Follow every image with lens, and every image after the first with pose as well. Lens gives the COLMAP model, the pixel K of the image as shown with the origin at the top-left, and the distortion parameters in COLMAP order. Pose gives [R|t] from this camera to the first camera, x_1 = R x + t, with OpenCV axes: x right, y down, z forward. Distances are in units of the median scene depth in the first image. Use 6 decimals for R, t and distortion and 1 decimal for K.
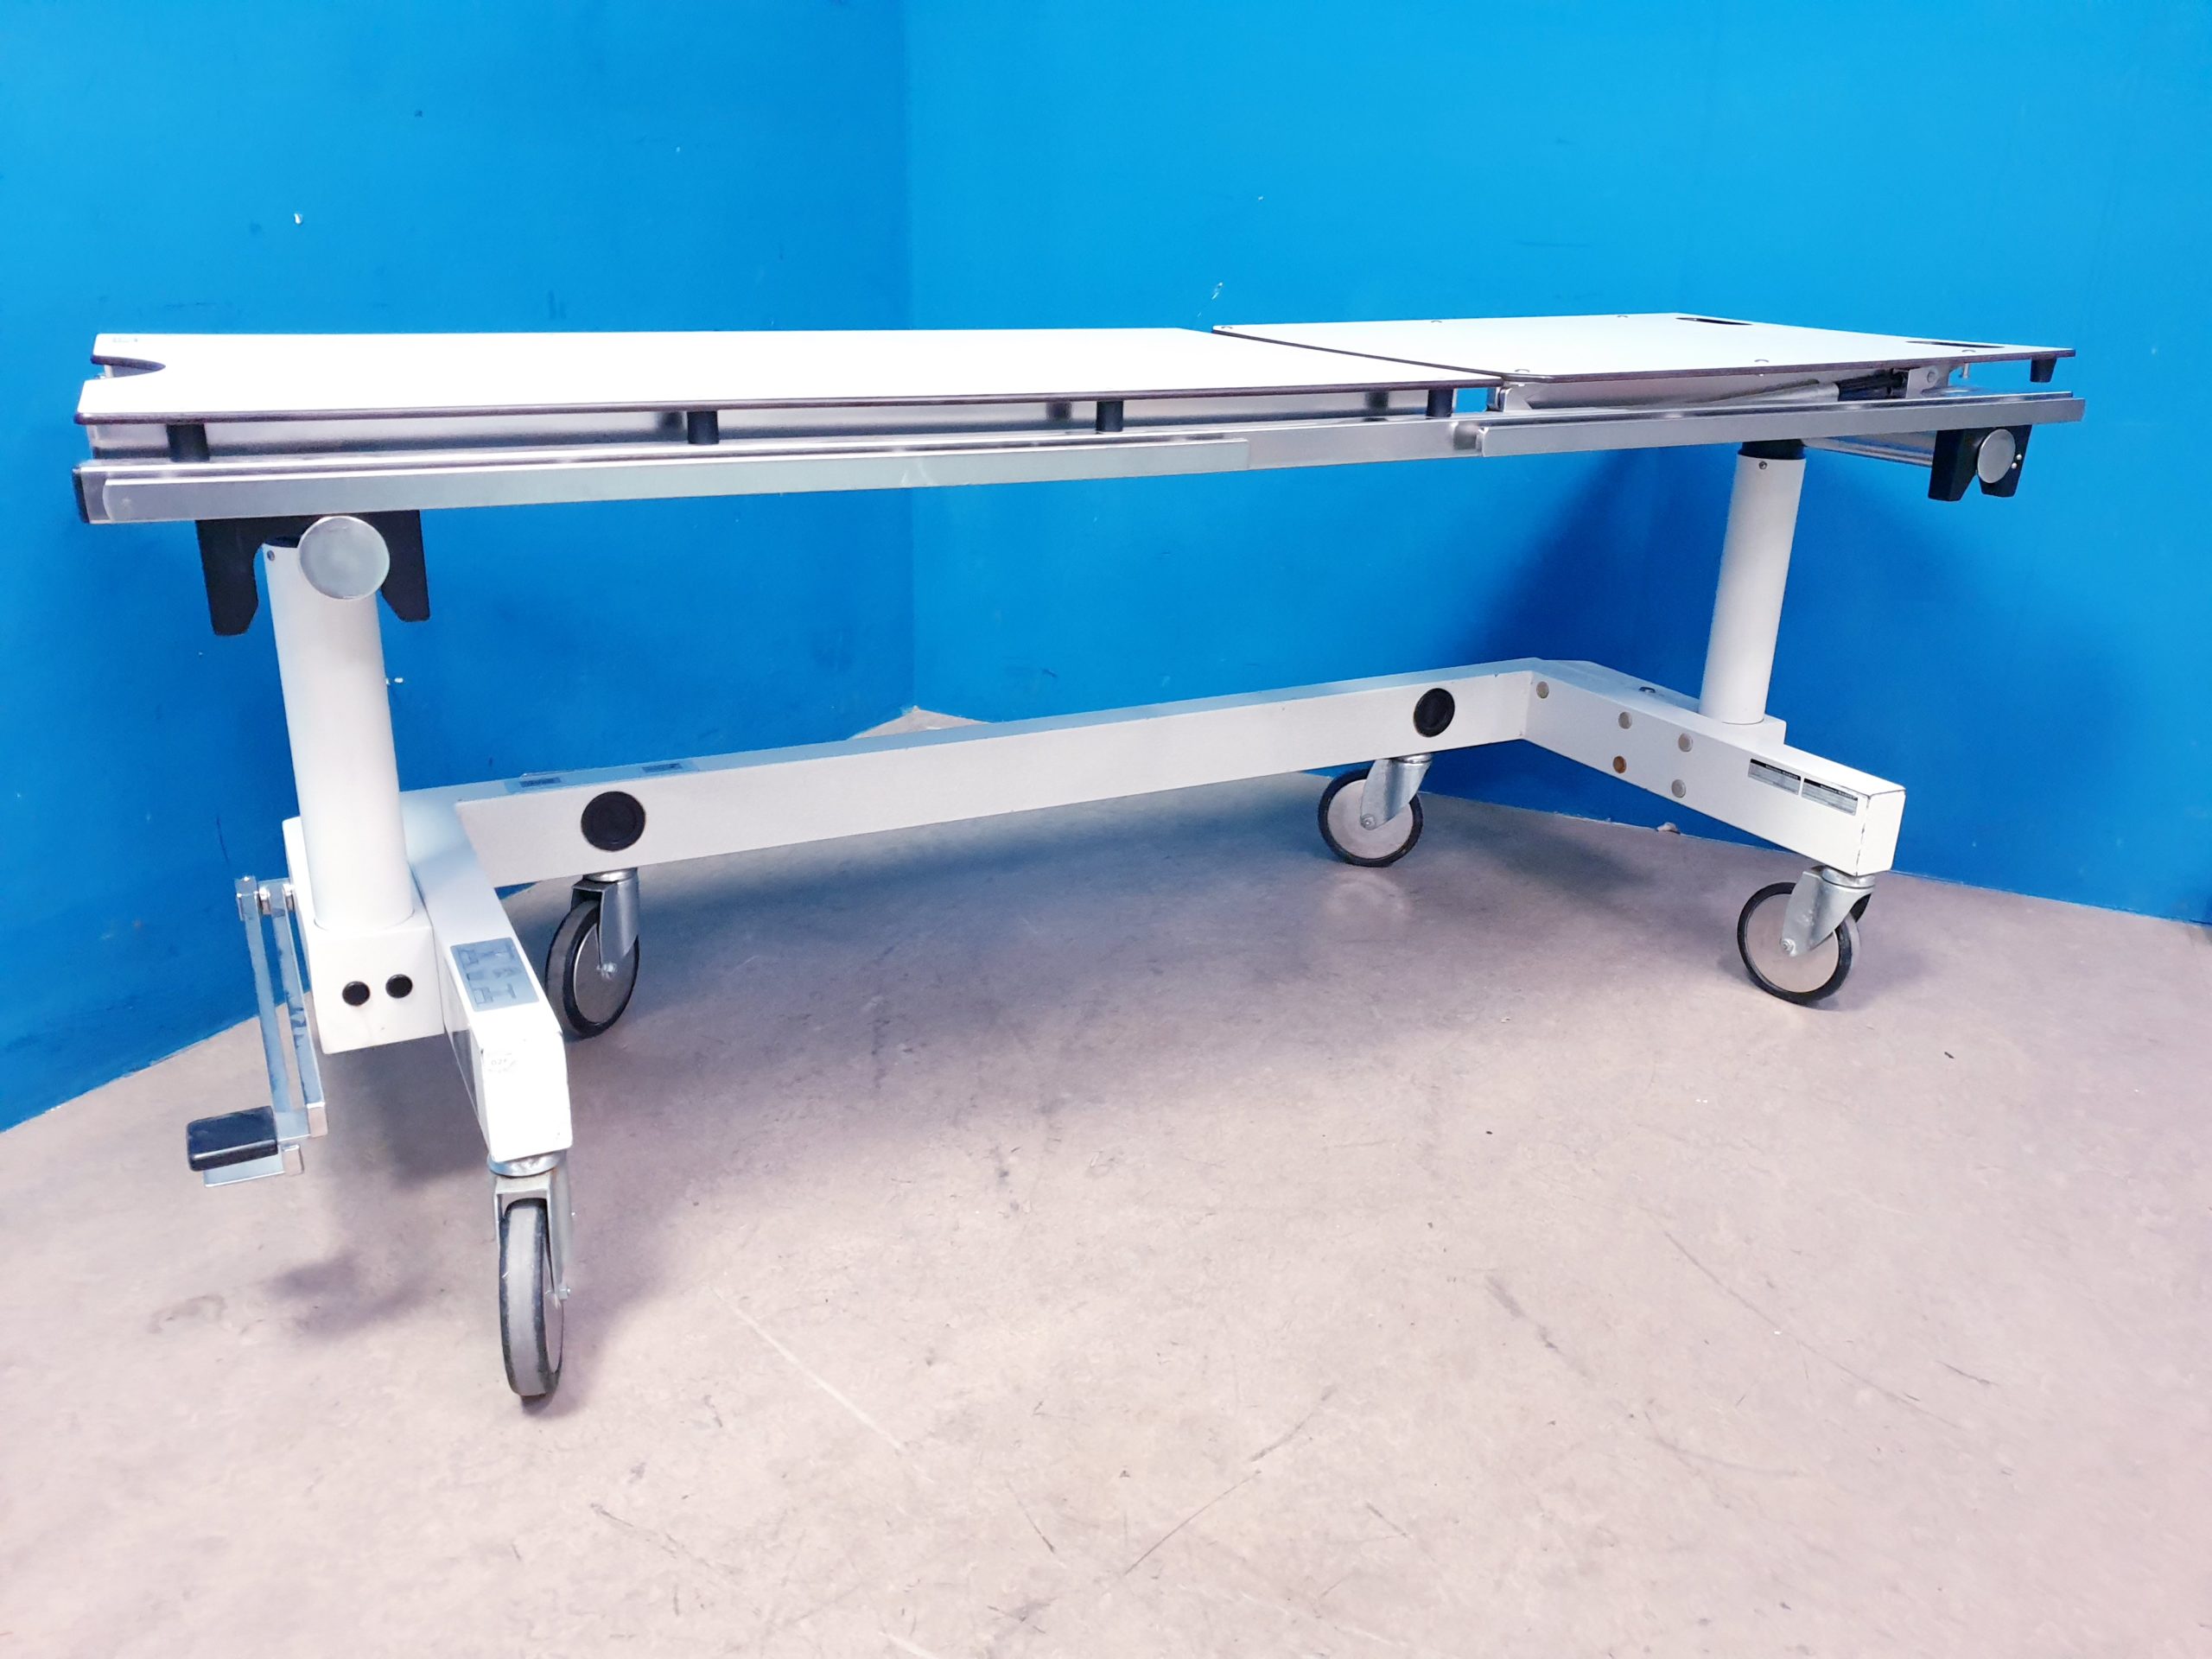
lens RADIAL K [[1709.6, 0, 1103.3], [0, 1709.6, 813.9], [0, 0, 1]] dist [-0.003646, 0.034663]
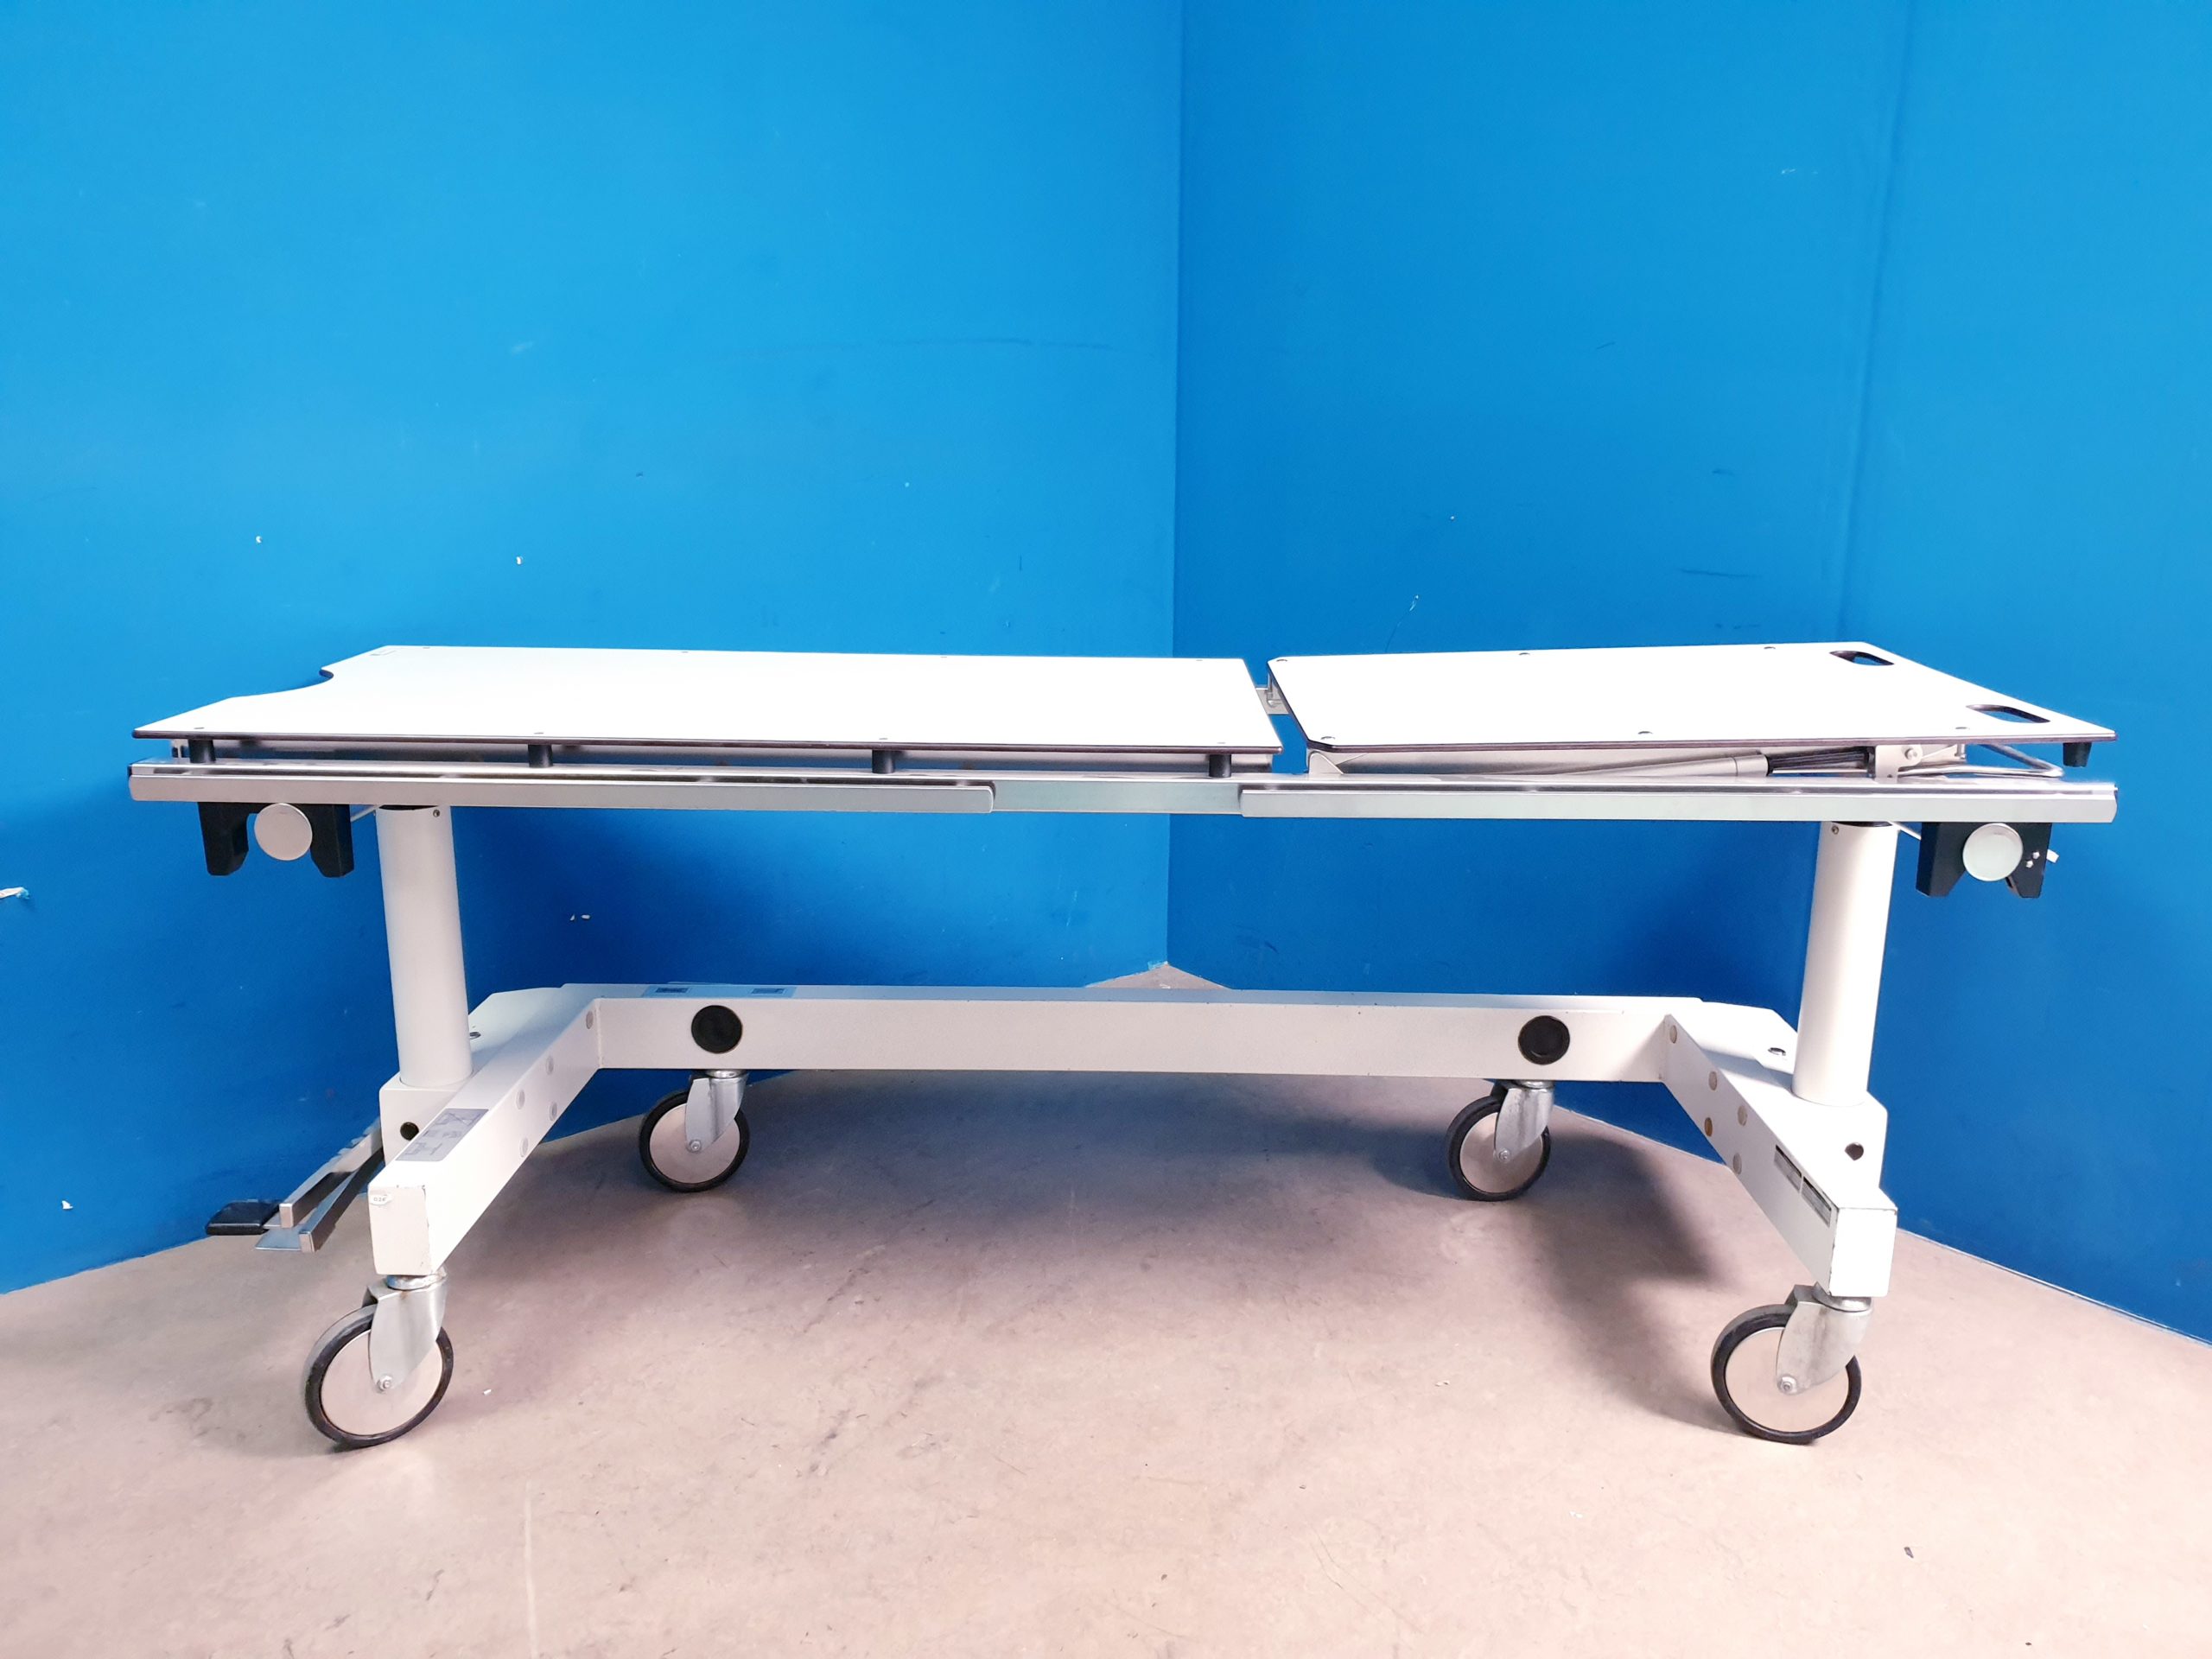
lens RADIAL K [[1709.6, 0, 1103.0], [0, 1709.6, 841.7], [0, 0, 1]] dist [-0.003646, 0.034663]
pose [[0.920238, 0.081187, -0.382845, 0.548248], [-0.119169, 0.989921, -0.076521, -0.112984], [0.372774, 0.116041, 0.920638, 0.016080]]
